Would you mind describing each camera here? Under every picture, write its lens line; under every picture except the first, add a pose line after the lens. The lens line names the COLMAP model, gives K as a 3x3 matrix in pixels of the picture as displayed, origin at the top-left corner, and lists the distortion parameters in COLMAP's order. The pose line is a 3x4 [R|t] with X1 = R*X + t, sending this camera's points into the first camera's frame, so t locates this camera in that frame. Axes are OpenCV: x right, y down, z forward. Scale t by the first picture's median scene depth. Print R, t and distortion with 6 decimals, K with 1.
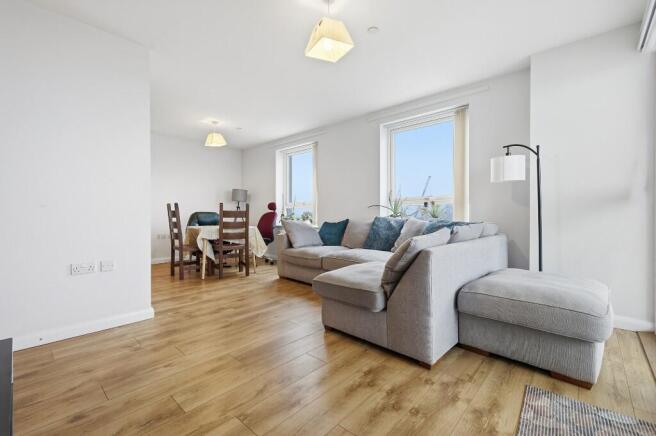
lens RADIAL K [[283.9, 0, 330.8], [0, 283.9, 214.6], [0, 0, 1]] dist [0.001516, 0.000126]
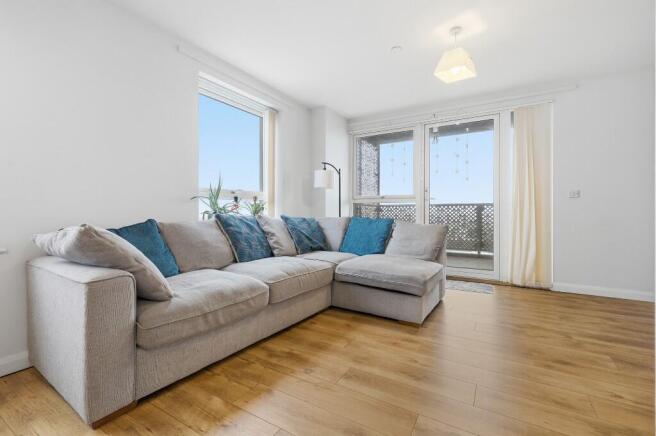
lens RADIAL K [[291.7, 0, 328.0], [0, 291.7, 218.0], [0, 0, 1]] dist [0.001121, 0.000079]
pose [[-0.203145, -0.006411, 0.979128, -0.805067], [-0.000949, 0.999979, 0.006351, 0.017599], [-0.979148, 0.000361, -0.203147, 1.306922]]
